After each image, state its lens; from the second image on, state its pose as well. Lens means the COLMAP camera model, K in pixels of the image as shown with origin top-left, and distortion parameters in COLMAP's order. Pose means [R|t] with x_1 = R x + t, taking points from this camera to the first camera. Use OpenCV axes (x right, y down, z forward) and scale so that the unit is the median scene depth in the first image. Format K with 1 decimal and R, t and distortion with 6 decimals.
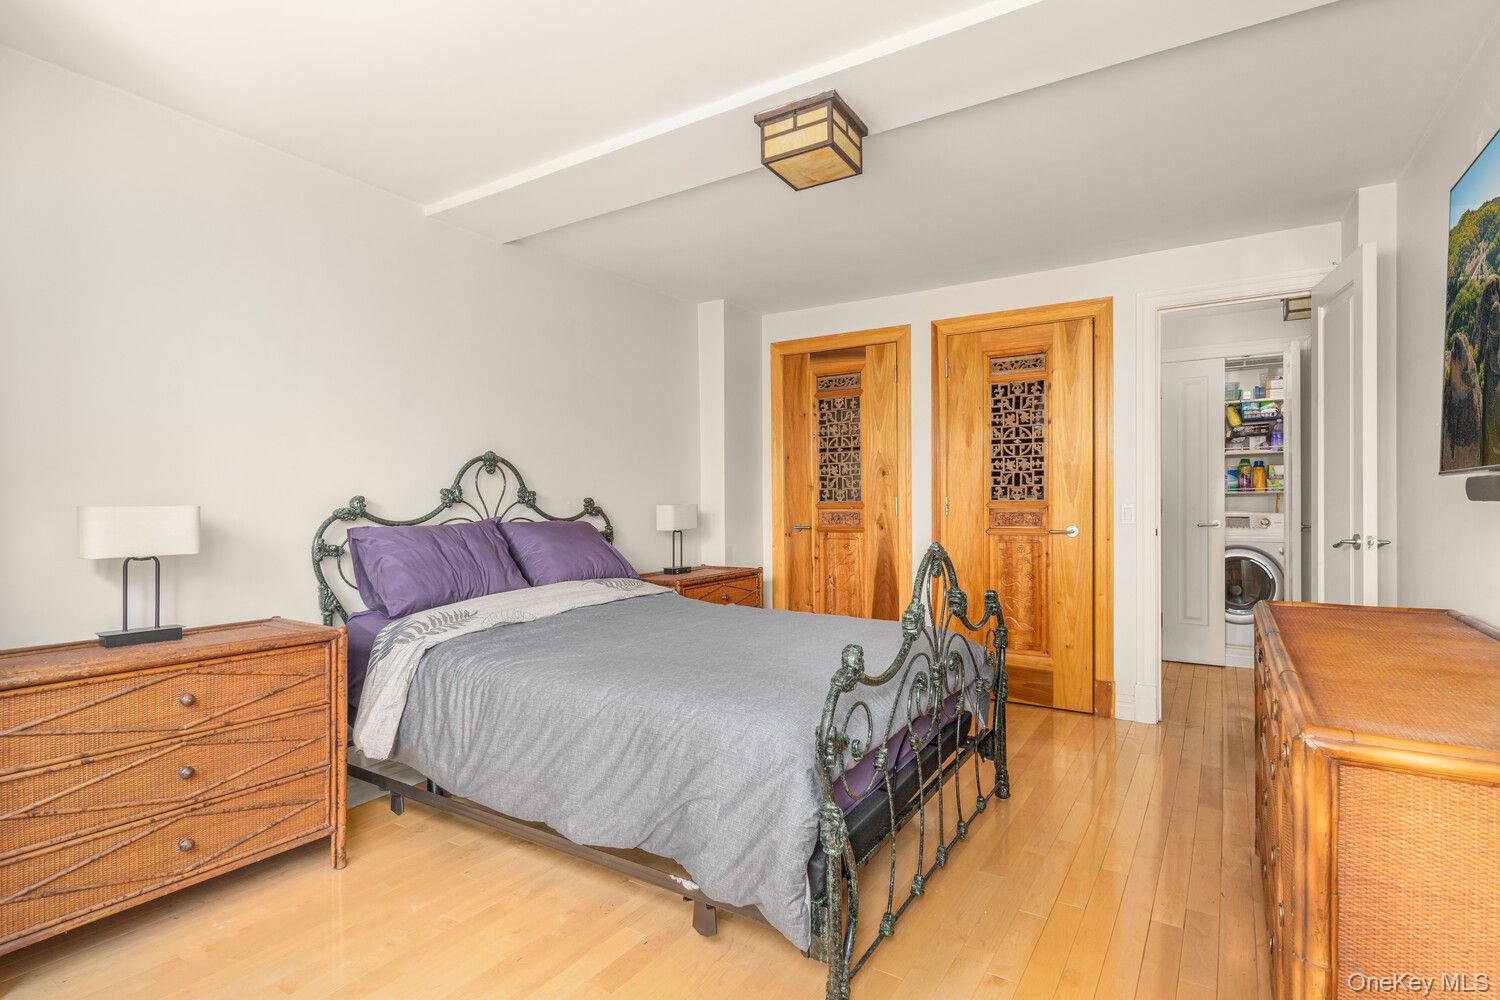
lens RADIAL K [[751.9, 0, 741.2], [0, 751.9, 501.0], [0, 0, 1]] dist [-0.001684, -0.000211]
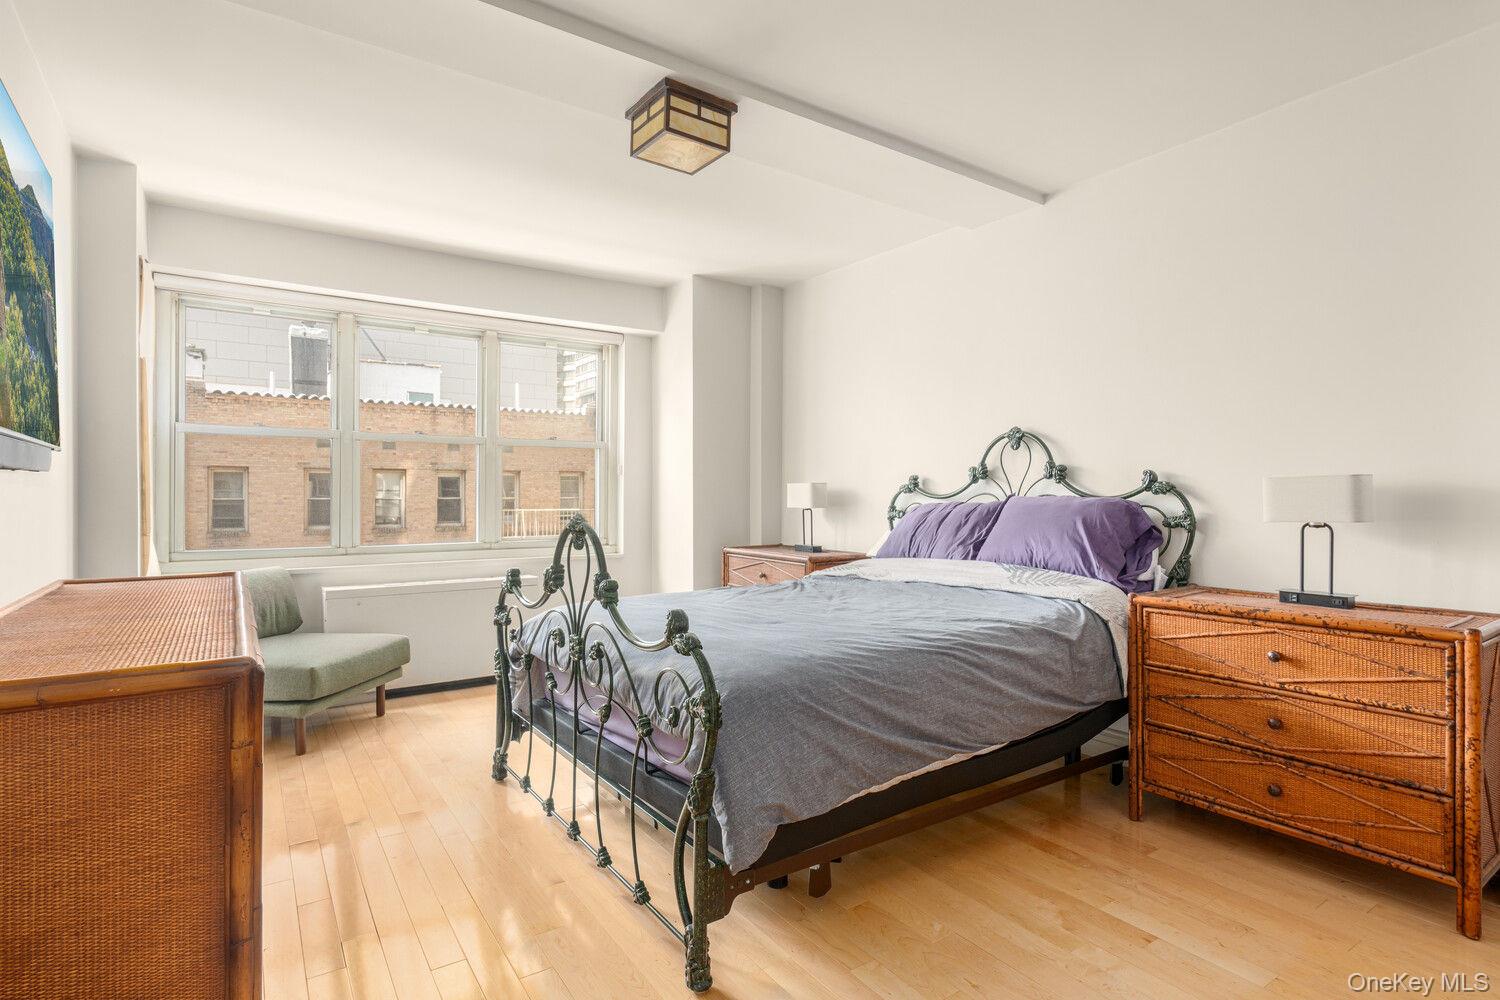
lens RADIAL K [[751.9, 0, 752.2], [0, 751.9, 494.0], [0, 0, 1]] dist [-0.001684, -0.000211]
pose [[-0.371513, 0.022489, -0.928155, 0.684245], [0.021958, 0.999640, 0.015432, -0.000147], [0.928168, -0.014648, -0.371873, 0.990197]]
